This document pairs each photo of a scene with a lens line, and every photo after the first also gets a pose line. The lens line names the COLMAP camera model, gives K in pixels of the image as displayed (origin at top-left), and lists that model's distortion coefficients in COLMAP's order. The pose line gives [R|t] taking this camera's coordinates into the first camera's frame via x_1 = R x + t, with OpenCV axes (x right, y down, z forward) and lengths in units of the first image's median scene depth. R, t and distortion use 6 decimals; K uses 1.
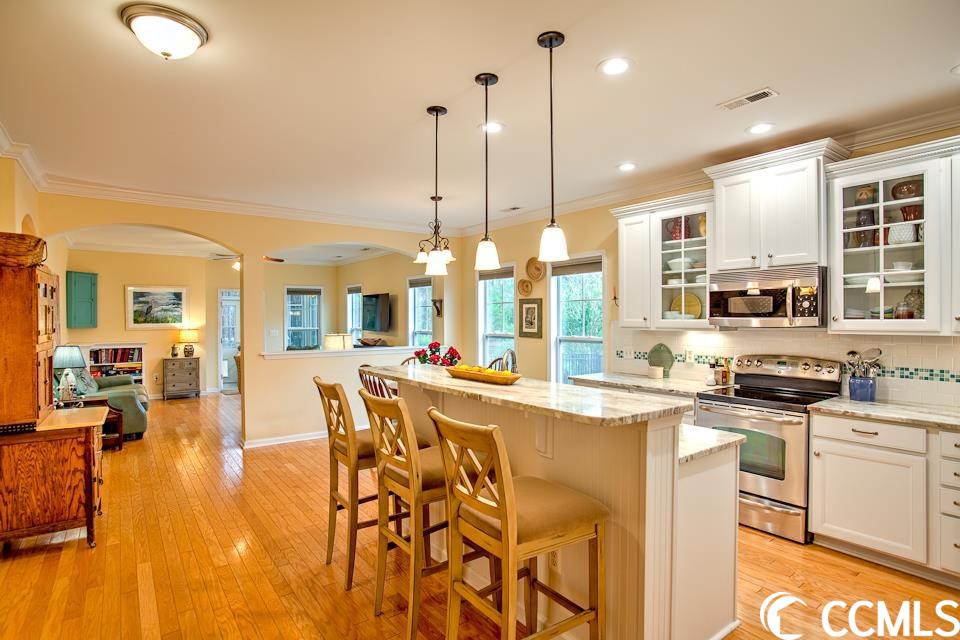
lens RADIAL K [[500.2, 0, 480.0], [0, 500.2, 320.0], [0, 0, 1]] dist [-0.052354, 0.025203]
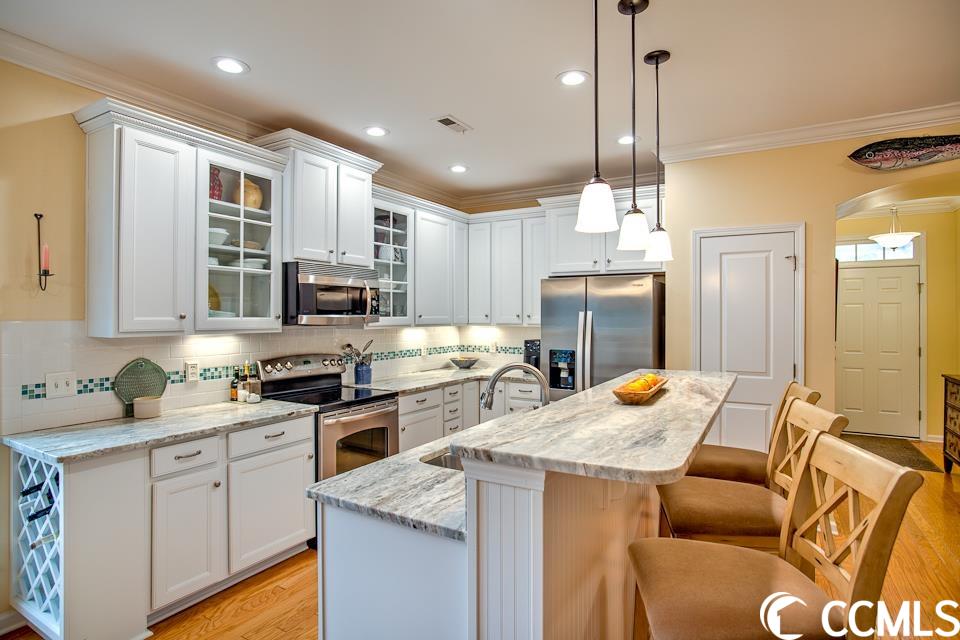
lens RADIAL K [[500.8, 0, 475.1], [0, 500.8, 313.7], [0, 0, 1]] dist [-0.058497, 0.022861]
pose [[-0.384285, 0.006401, 0.923192, -0.288878], [0.005434, 0.999974, -0.004671, -0.000897], [-0.923199, 0.003222, -0.384310, 0.744732]]
